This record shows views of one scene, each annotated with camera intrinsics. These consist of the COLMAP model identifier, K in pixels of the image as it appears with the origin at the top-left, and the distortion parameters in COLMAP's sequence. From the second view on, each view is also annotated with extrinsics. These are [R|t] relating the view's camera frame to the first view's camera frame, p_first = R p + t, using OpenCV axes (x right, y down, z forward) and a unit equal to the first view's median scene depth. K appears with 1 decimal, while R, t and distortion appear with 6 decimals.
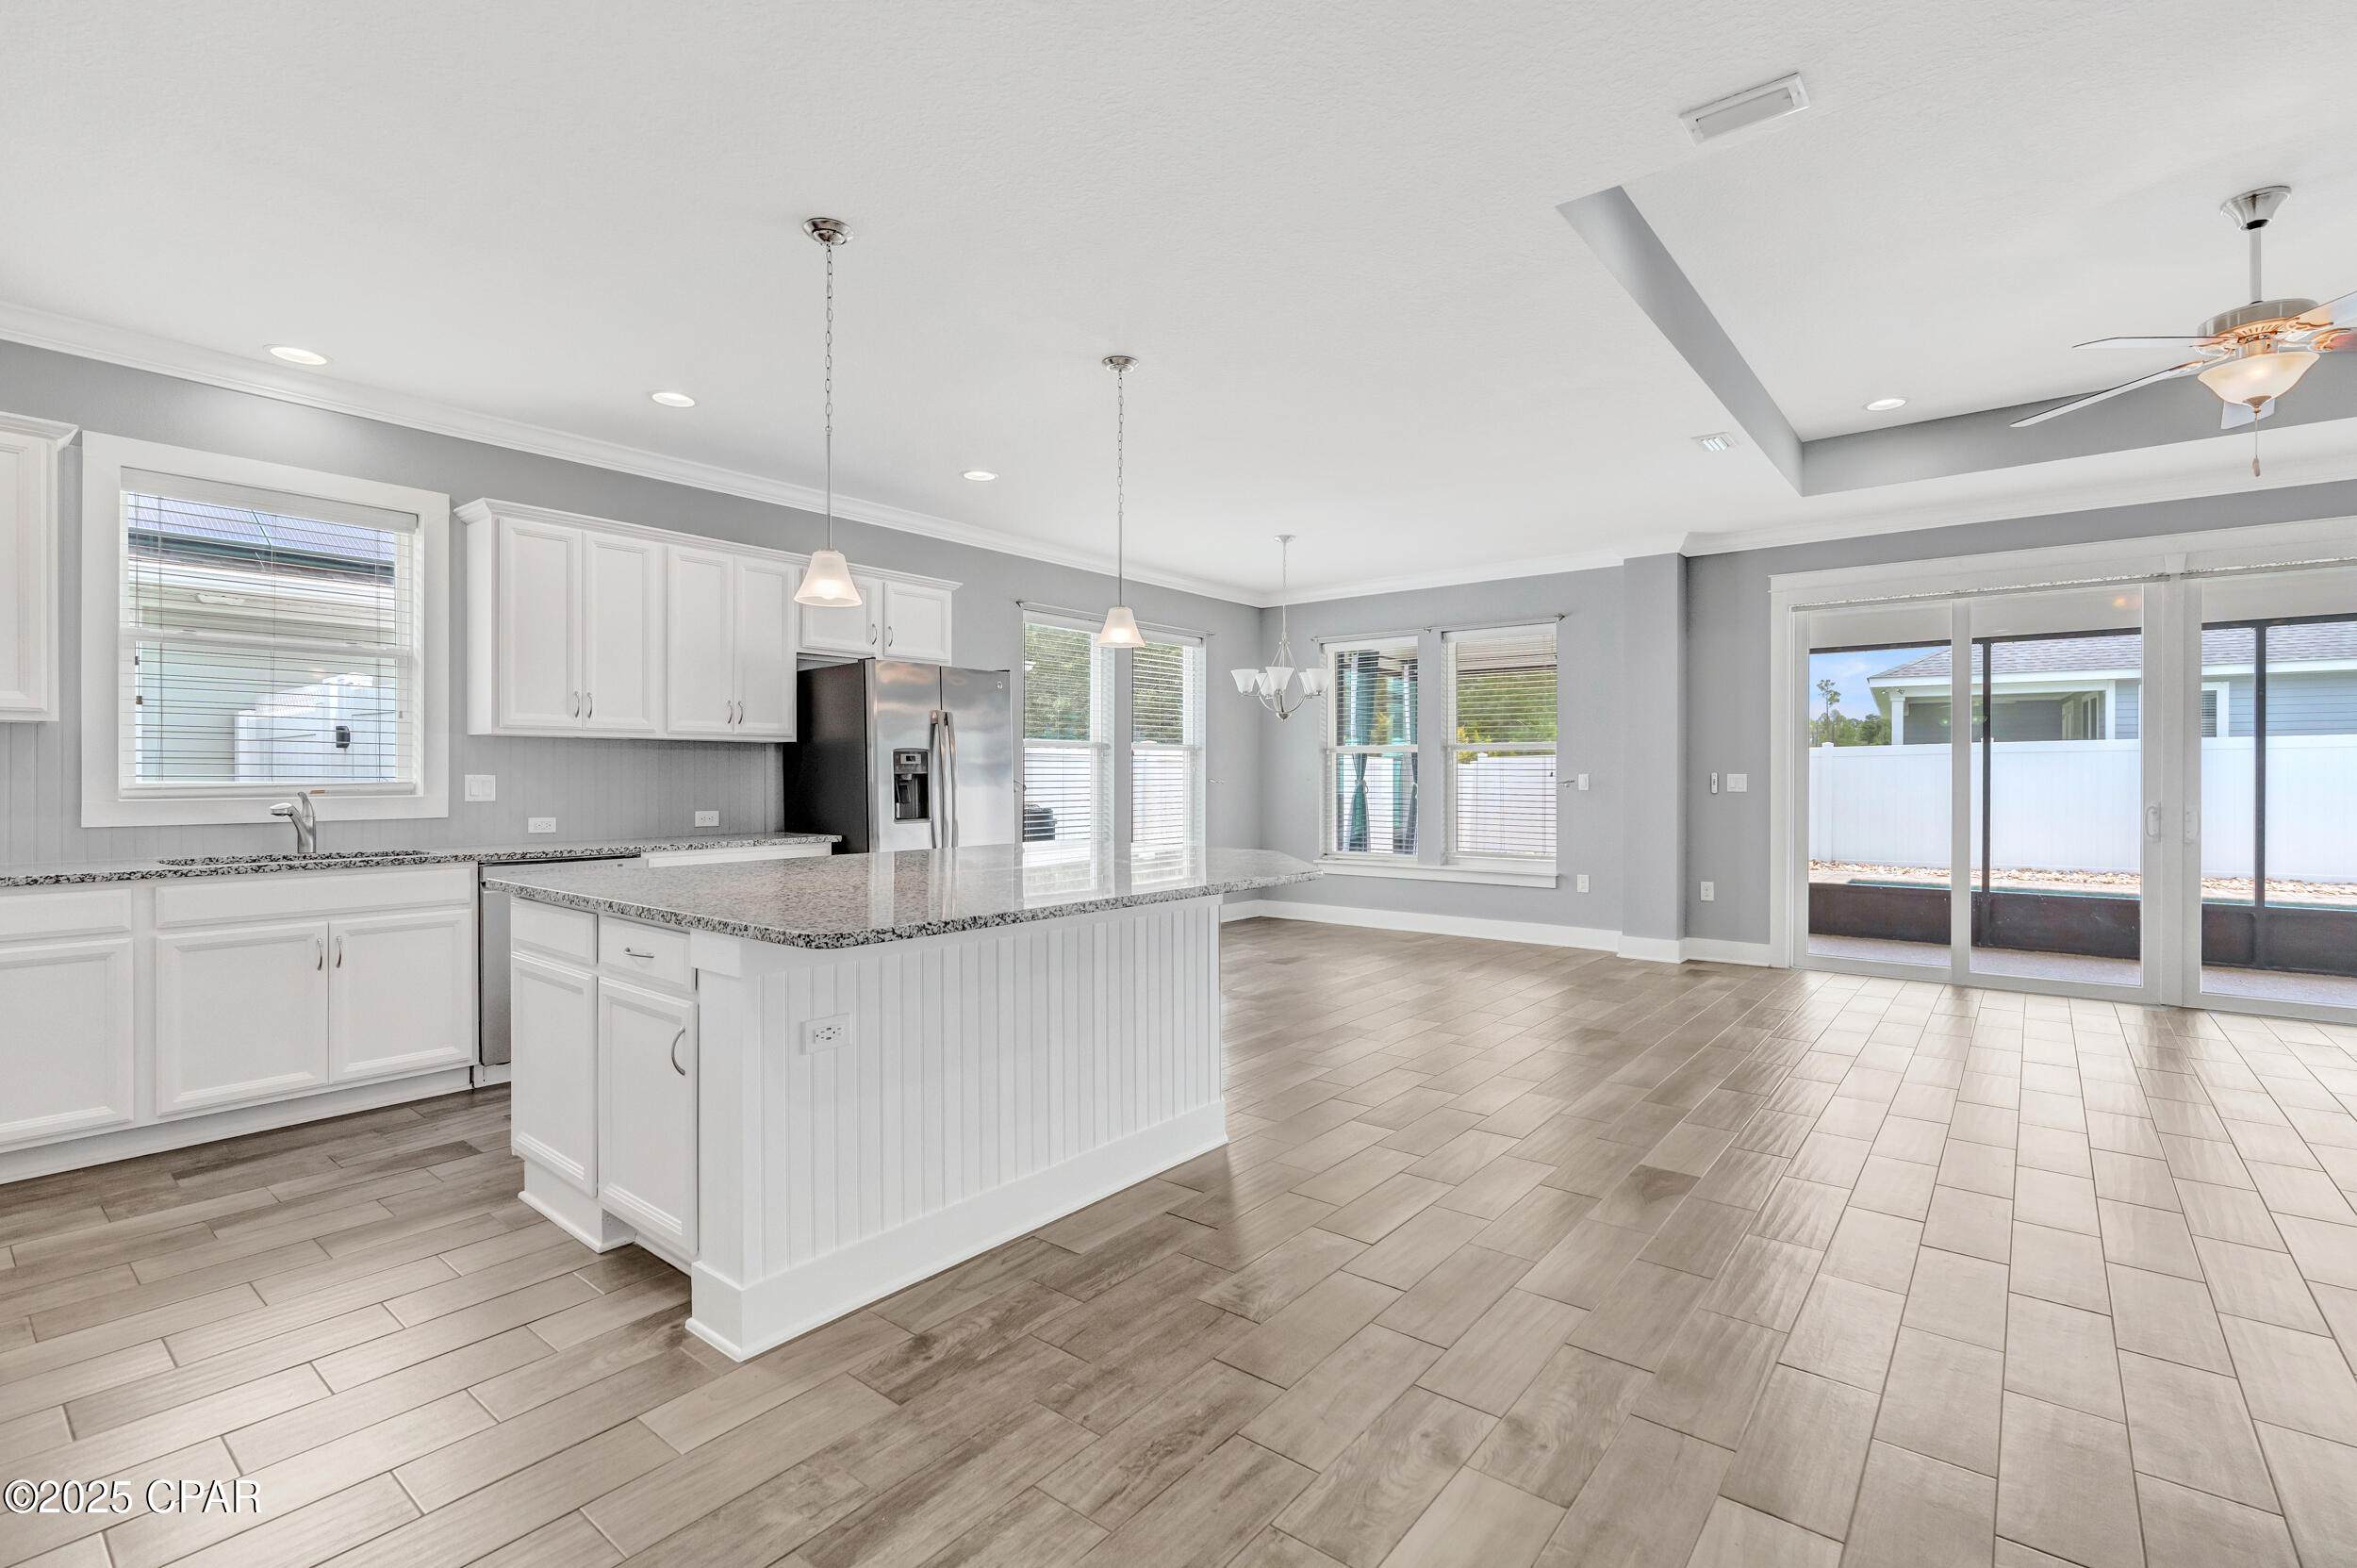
lens RADIAL K [[1052.8, 0, 1182.8], [0, 1052.8, 773.2], [0, 0, 1]] dist [0.000132, -0.000019]
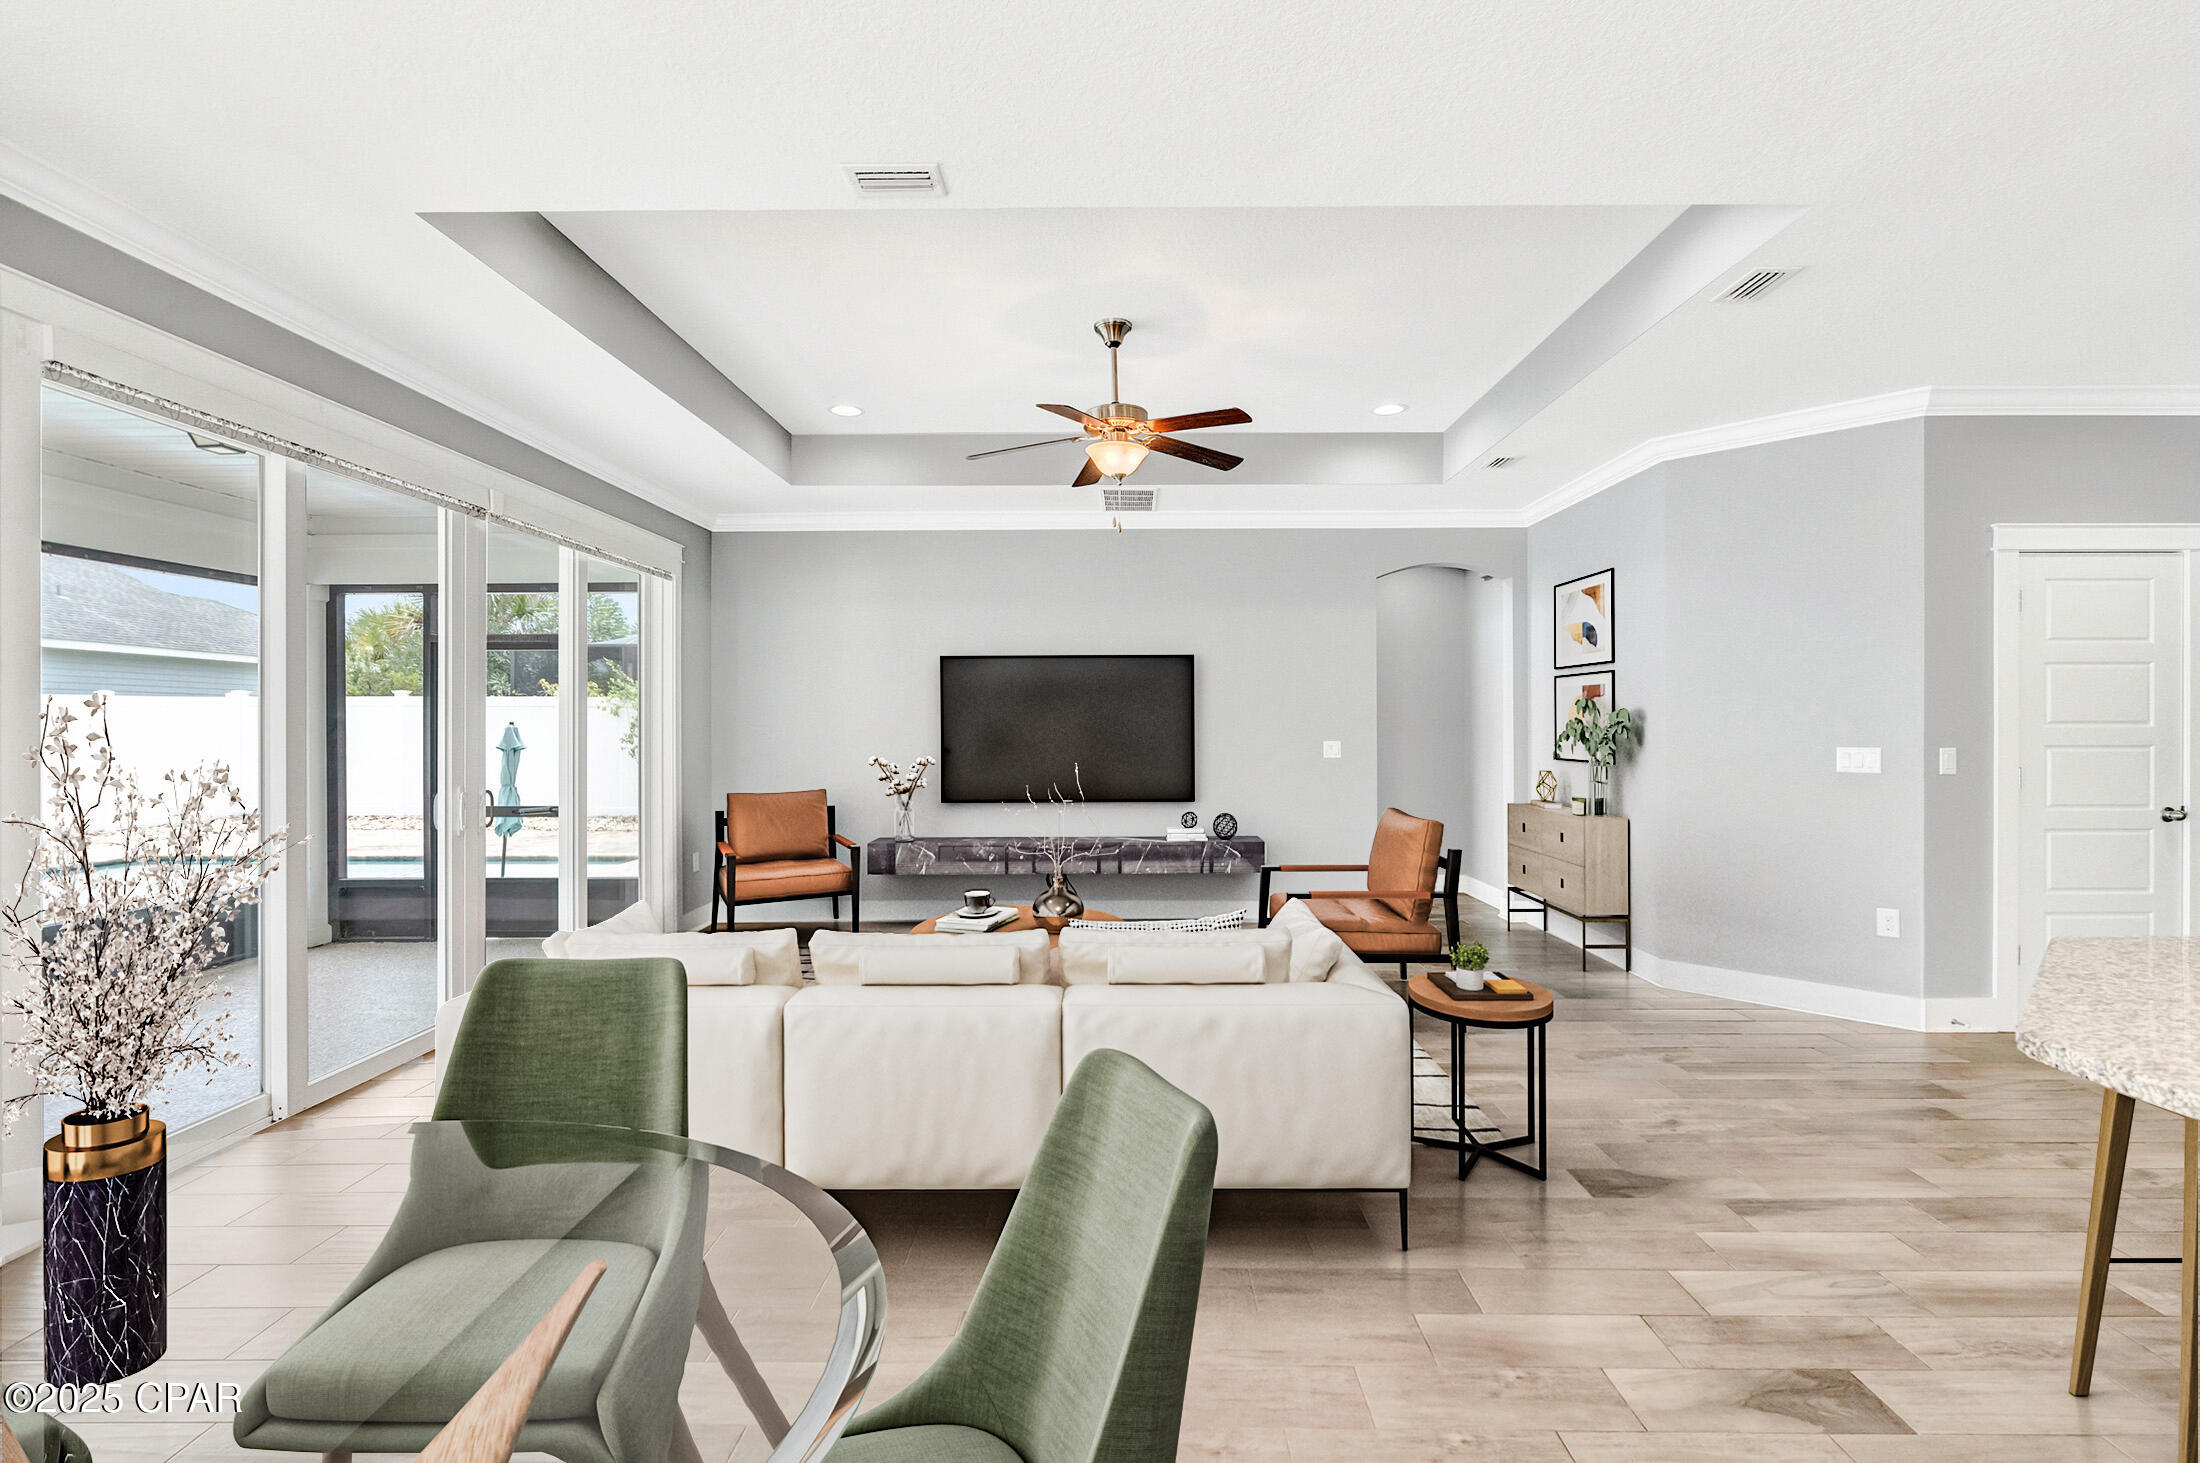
lens RADIAL K [[982.7, 0, 1104.0], [0, 982.7, 721.4], [0, 0, 1]] dist [0.000132, -0.000019]
pose [[-0.625936, -0.020973, 0.779592, 0.032915], [-0.012068, 0.999779, 0.017207, -0.033219], [-0.779781, 0.001362, -0.626051, 1.379754]]
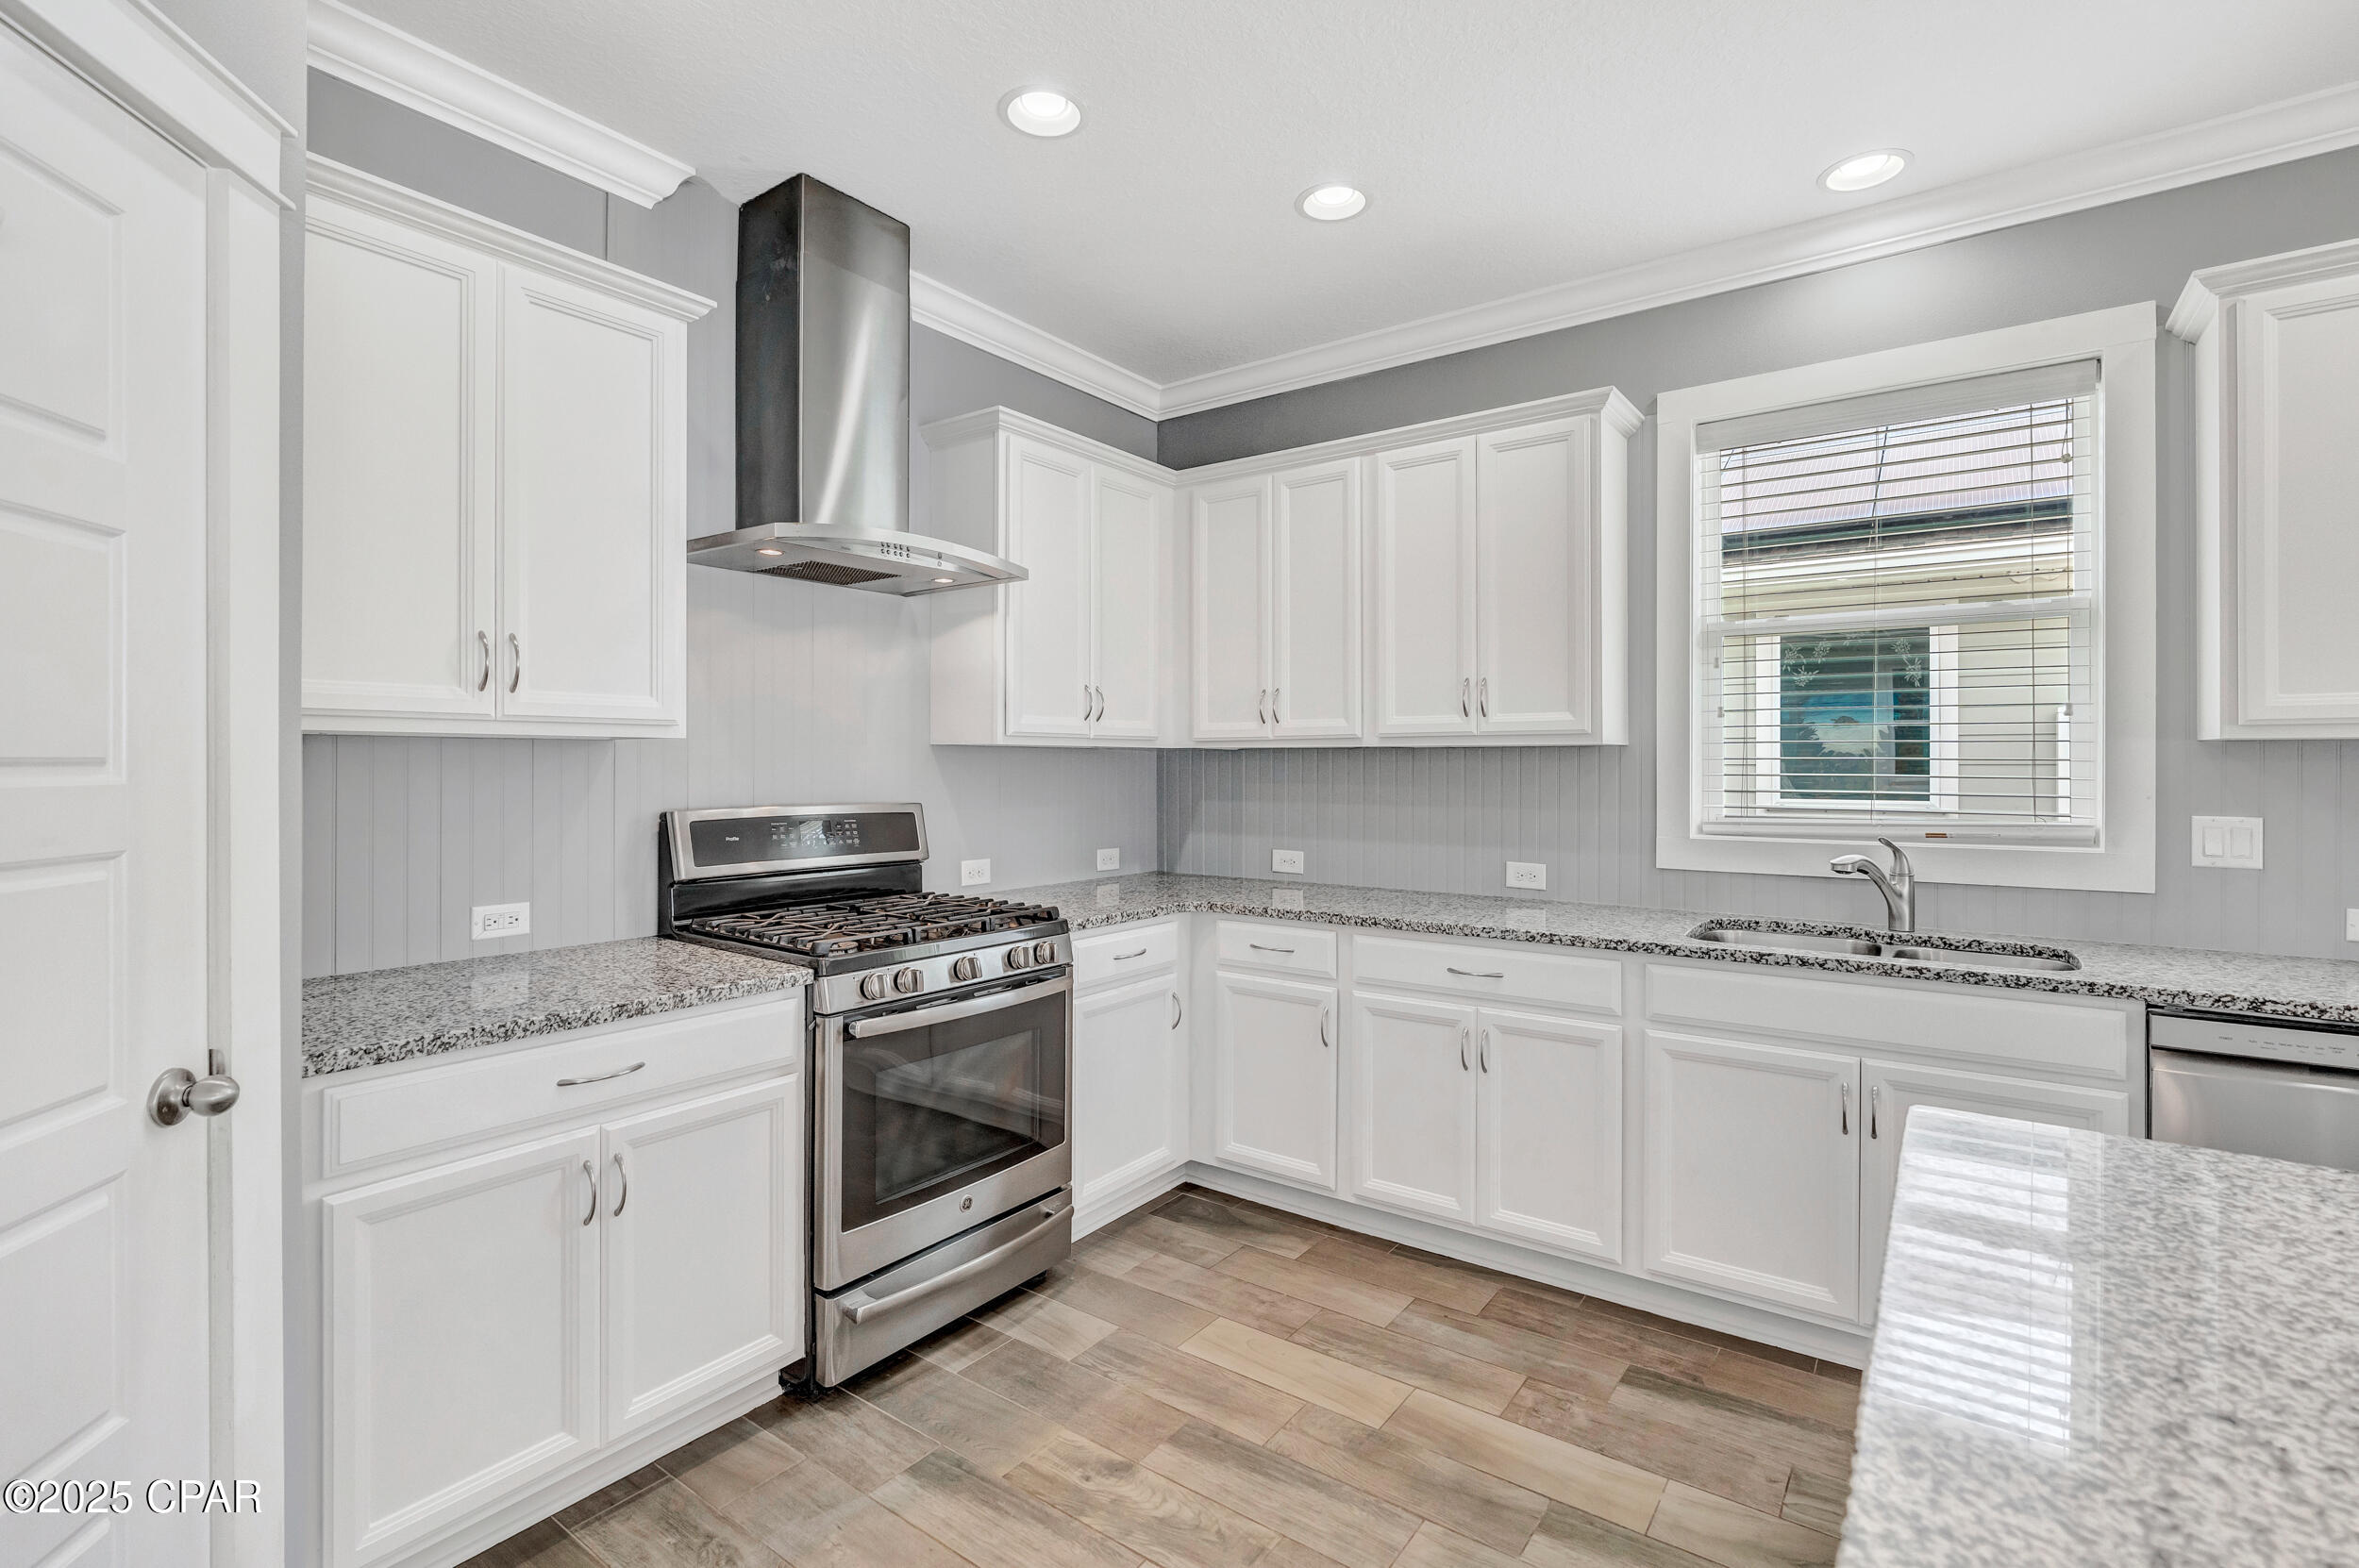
lens RADIAL K [[1067.5, 0, 1191.3], [0, 1067.5, 764.7], [0, 0, 1]] dist [-0.006997, 0.000438]
pose [[0.047605, -0.000041, -0.998866, -0.172750], [0.000156, 1.000000, -0.000033, -0.024700], [0.998866, -0.000154, 0.047605, 0.474528]]
